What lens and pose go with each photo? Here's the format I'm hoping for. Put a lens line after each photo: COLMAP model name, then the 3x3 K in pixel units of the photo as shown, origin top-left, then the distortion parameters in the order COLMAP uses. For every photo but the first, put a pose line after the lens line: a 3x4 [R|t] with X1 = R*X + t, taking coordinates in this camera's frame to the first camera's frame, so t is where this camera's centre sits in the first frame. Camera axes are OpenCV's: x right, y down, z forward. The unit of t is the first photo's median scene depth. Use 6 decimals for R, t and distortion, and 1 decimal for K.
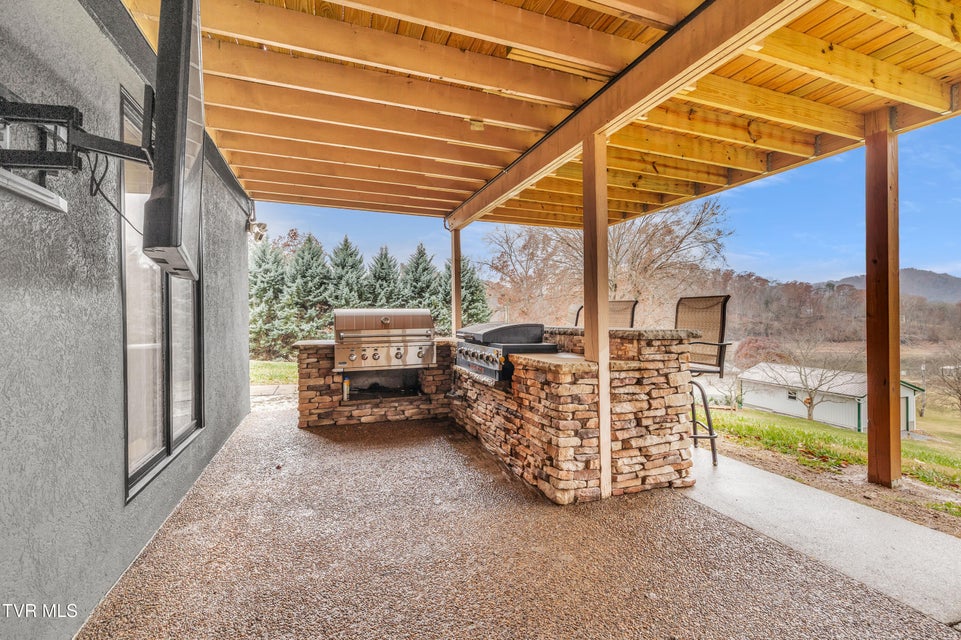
lens RADIAL K [[418.3, 0, 480.5], [0, 418.3, 320.0], [0, 0, 1]] dist [0.004716, 0.000553]
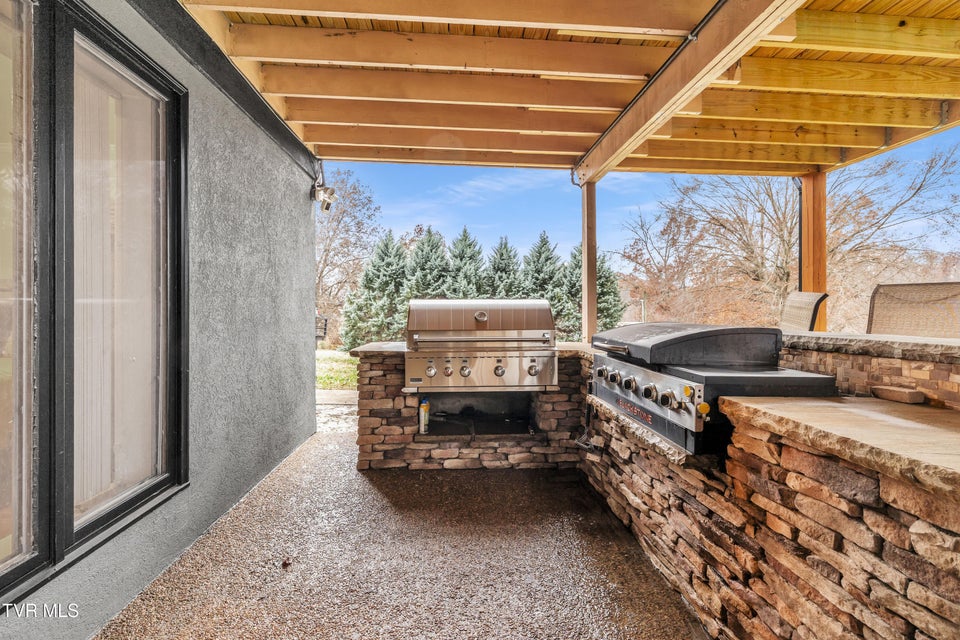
lens RADIAL K [[421.1, 0, 481.0], [0, 421.1, 313.7], [0, 0, 1]] dist [0.000579, 0.000209]
pose [[0.957780, 0.008921, -0.287363, -0.034890], [-0.009511, 0.999955, -0.000657, -0.003308], [0.287344, 0.003363, 0.957822, 0.356823]]
